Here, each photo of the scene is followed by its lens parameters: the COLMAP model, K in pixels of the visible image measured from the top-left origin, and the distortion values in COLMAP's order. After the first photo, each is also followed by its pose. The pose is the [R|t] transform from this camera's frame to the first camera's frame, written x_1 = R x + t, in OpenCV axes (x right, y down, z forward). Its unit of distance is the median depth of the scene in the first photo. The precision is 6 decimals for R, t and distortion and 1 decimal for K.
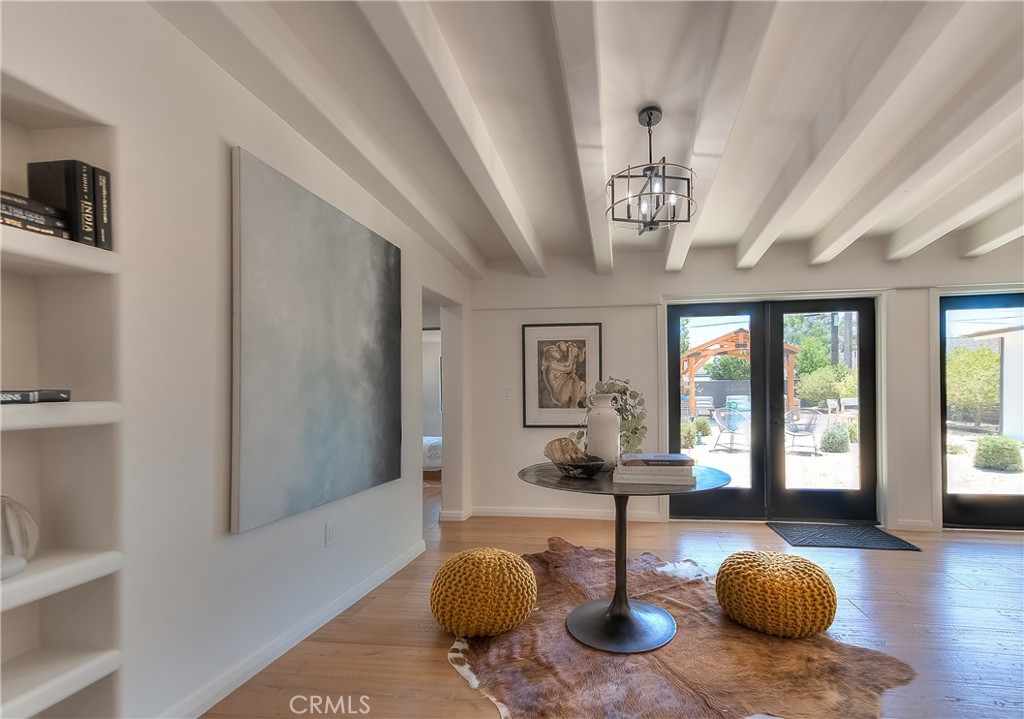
lens RADIAL K [[454.8, 0, 578.5], [0, 454.8, 391.7], [0, 0, 1]] dist [0.017083, -0.000007]
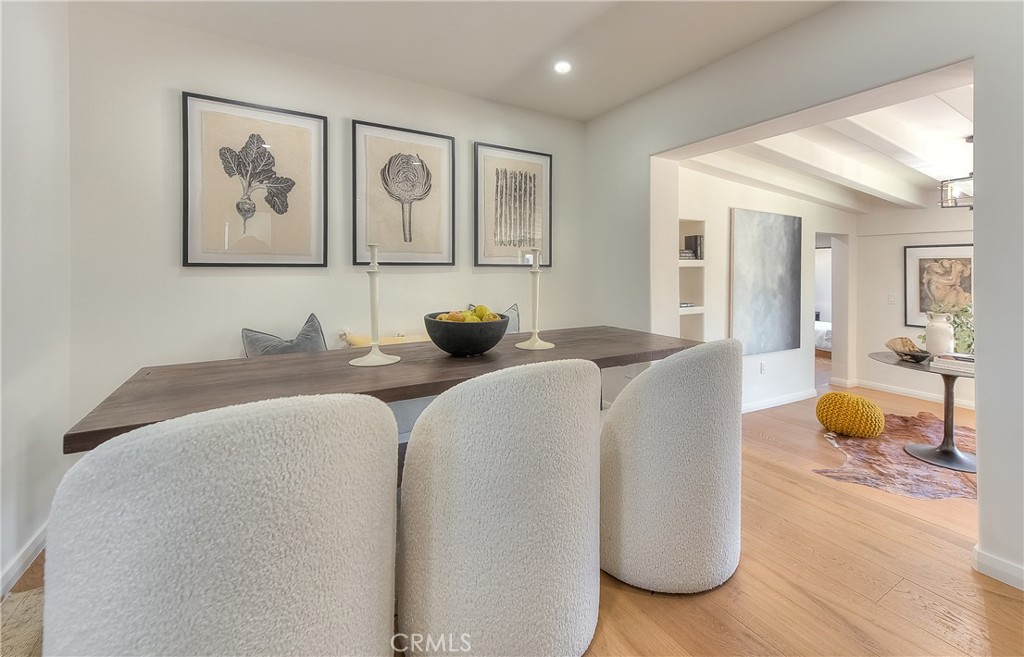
lens RADIAL K [[442.7, 0, 540.5], [0, 442.7, 267.9], [0, 0, 1]] dist [0.014032, -0.000337]
pose [[0.617688, 0.008766, -0.786375, 0.358176], [-0.007893, 0.999957, 0.004947, -0.127061], [0.786384, 0.003151, 0.617730, -0.895403]]
